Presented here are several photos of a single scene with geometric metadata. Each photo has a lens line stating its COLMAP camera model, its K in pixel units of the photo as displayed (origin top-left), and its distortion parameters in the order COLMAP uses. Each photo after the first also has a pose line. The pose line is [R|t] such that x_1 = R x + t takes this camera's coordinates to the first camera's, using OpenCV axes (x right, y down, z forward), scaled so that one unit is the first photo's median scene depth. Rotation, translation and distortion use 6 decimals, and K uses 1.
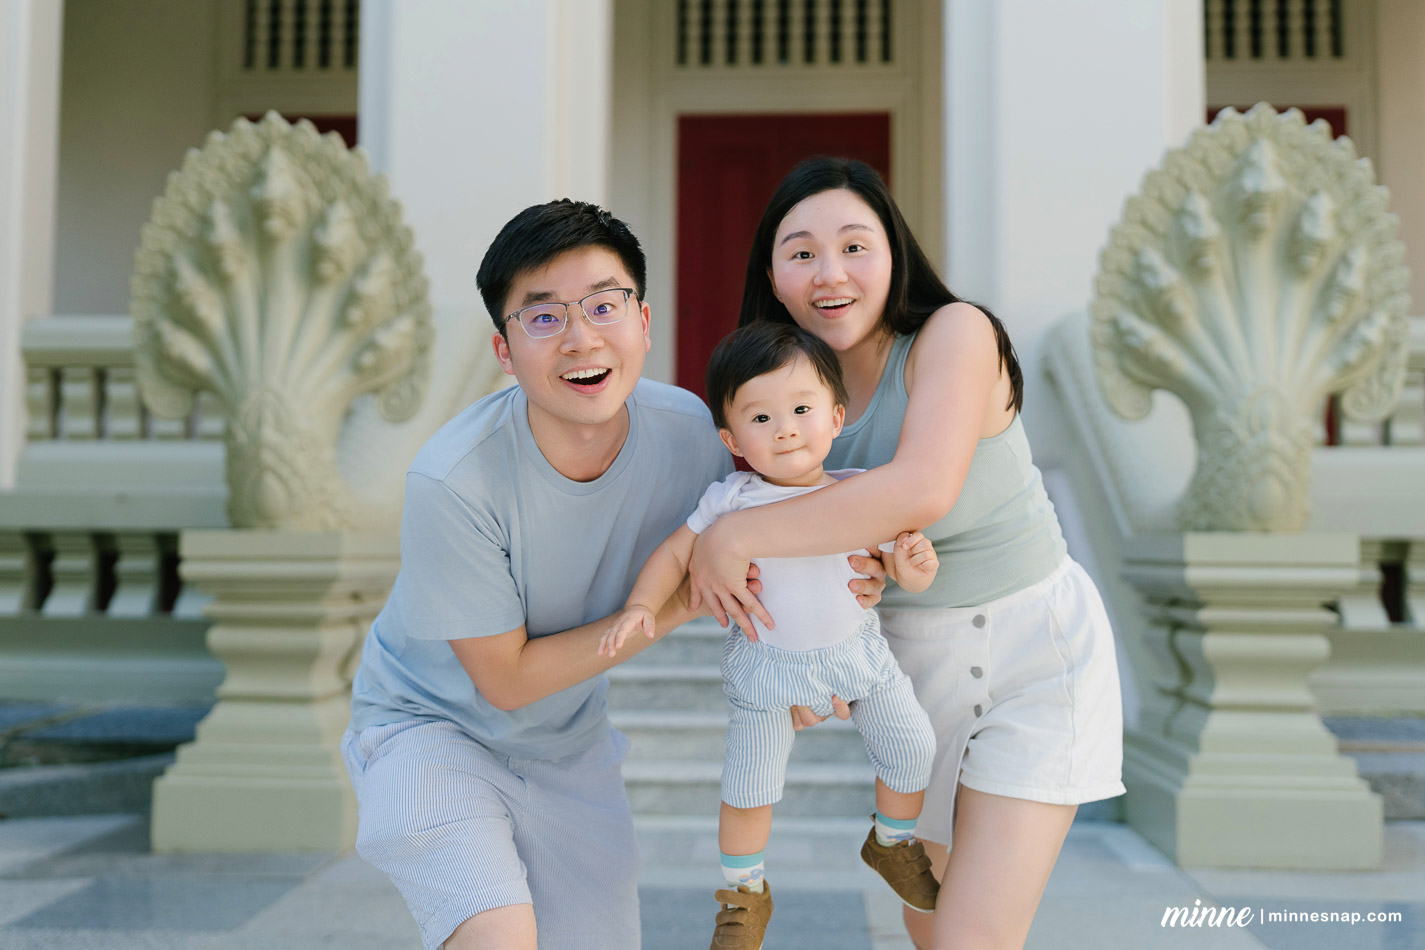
lens RADIAL K [[1625.1, 0, 716.8], [0, 1625.1, 450.0], [0, 0, 1]] dist [0.009360, 0.001241]
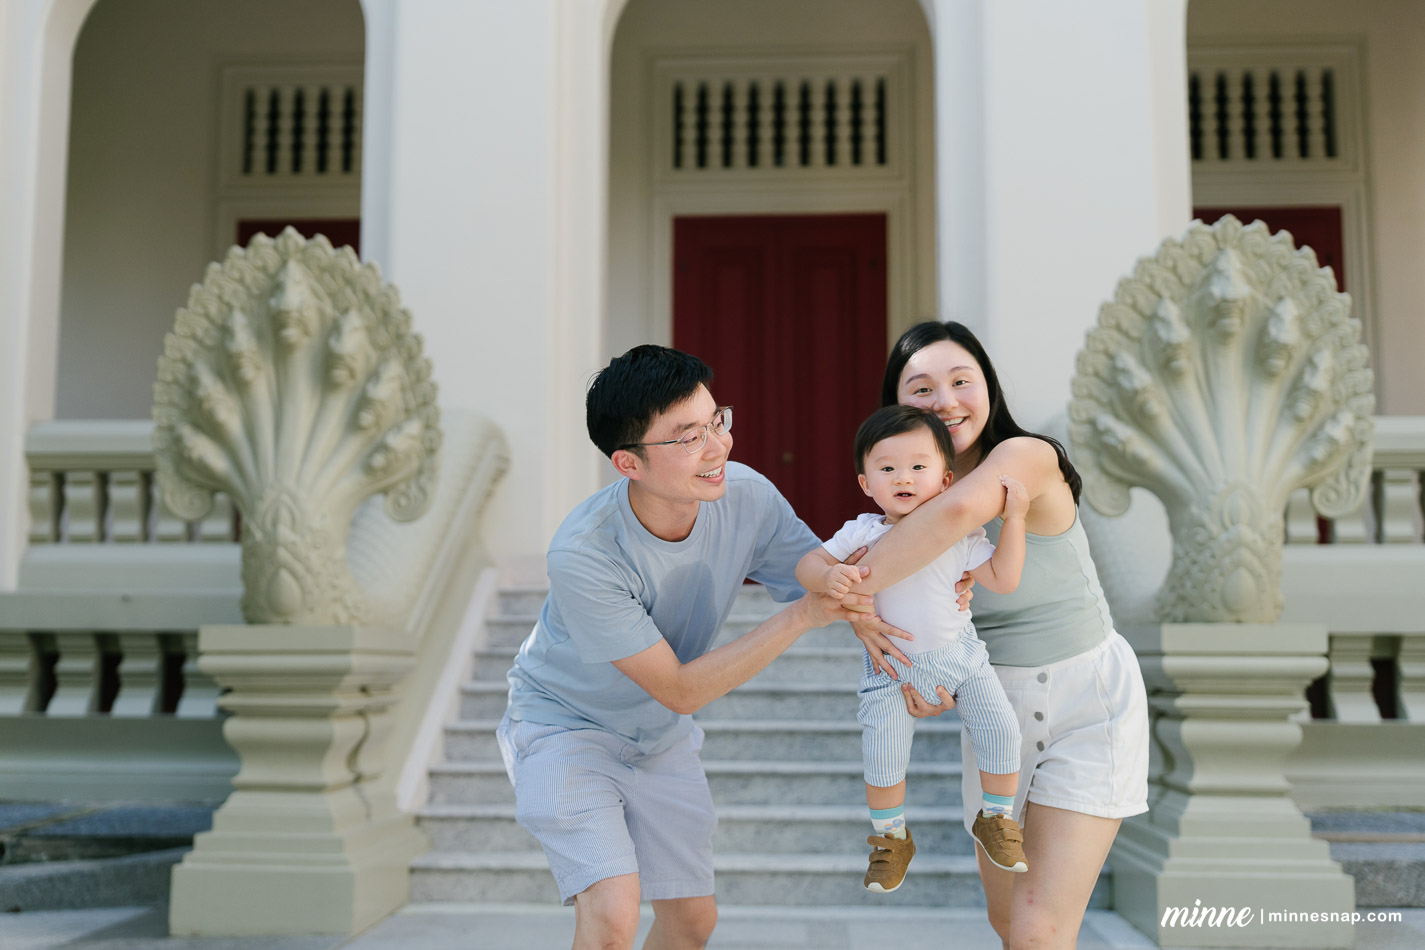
lens RADIAL K [[1698.6, 0, 707.9], [0, 1698.6, 468.7], [0, 0, 1]] dist [0.004633, 0.000652]
pose [[0.999981, -0.004237, -0.004461, 0.002098], [0.004003, 0.998682, -0.051170, 0.006122], [0.004672, 0.051151, 0.998680, -0.090513]]
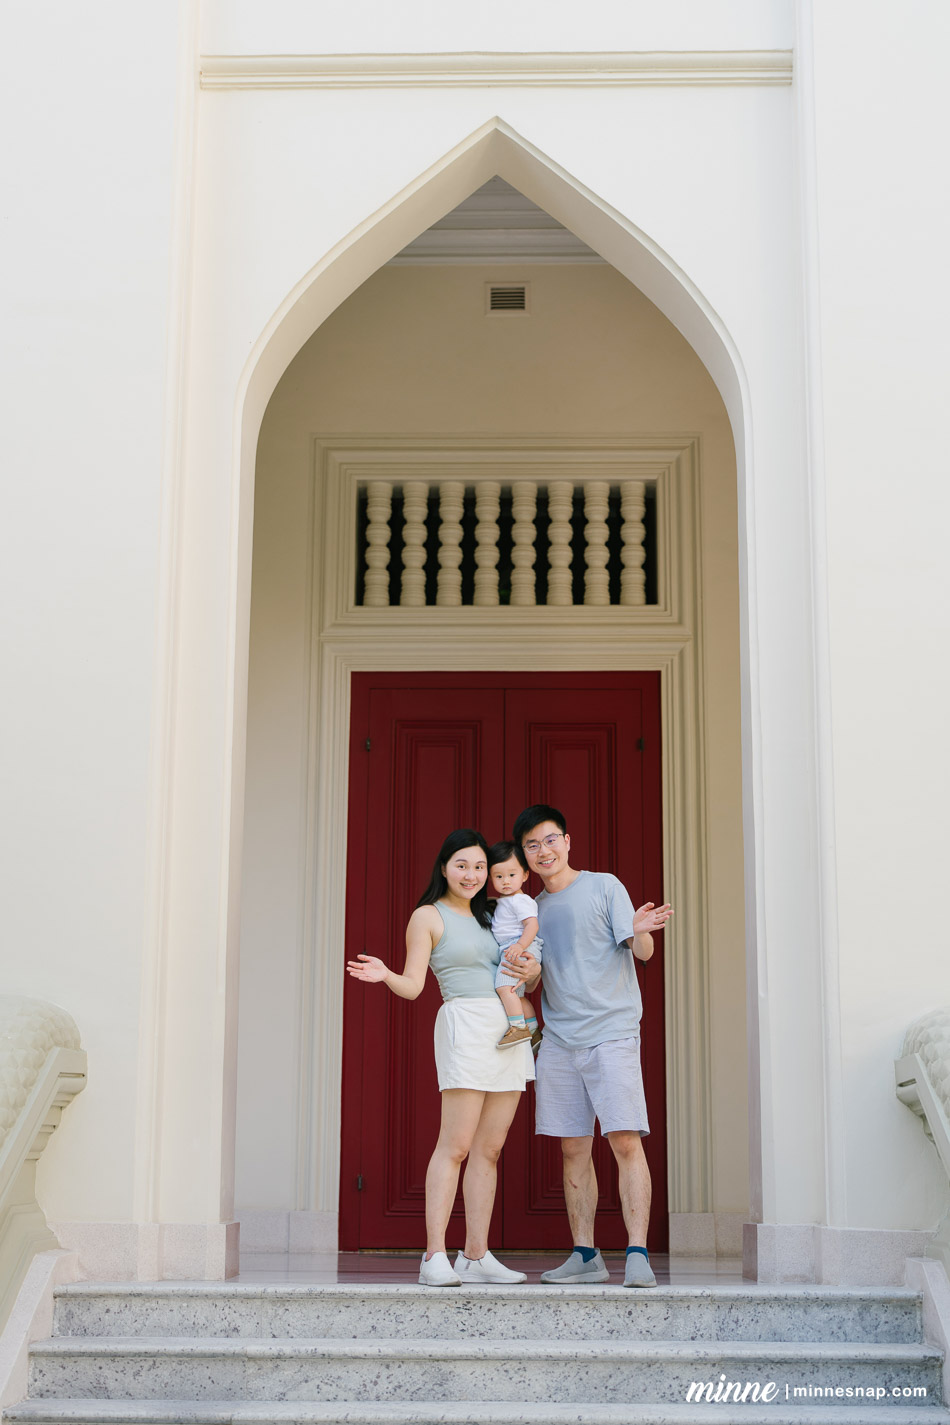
lens RADIAL K [[2181.7, 0, 475.0], [0, 2181.7, 712.5], [0, 0, 1]] dist [0.014589, -0.058598]
pose [[0.999647, 0.006672, 0.025726, 0.009236], [-0.002505, 0.987321, -0.158715, -0.098044], [-0.026459, 0.158594, 0.986989, 0.181553]]
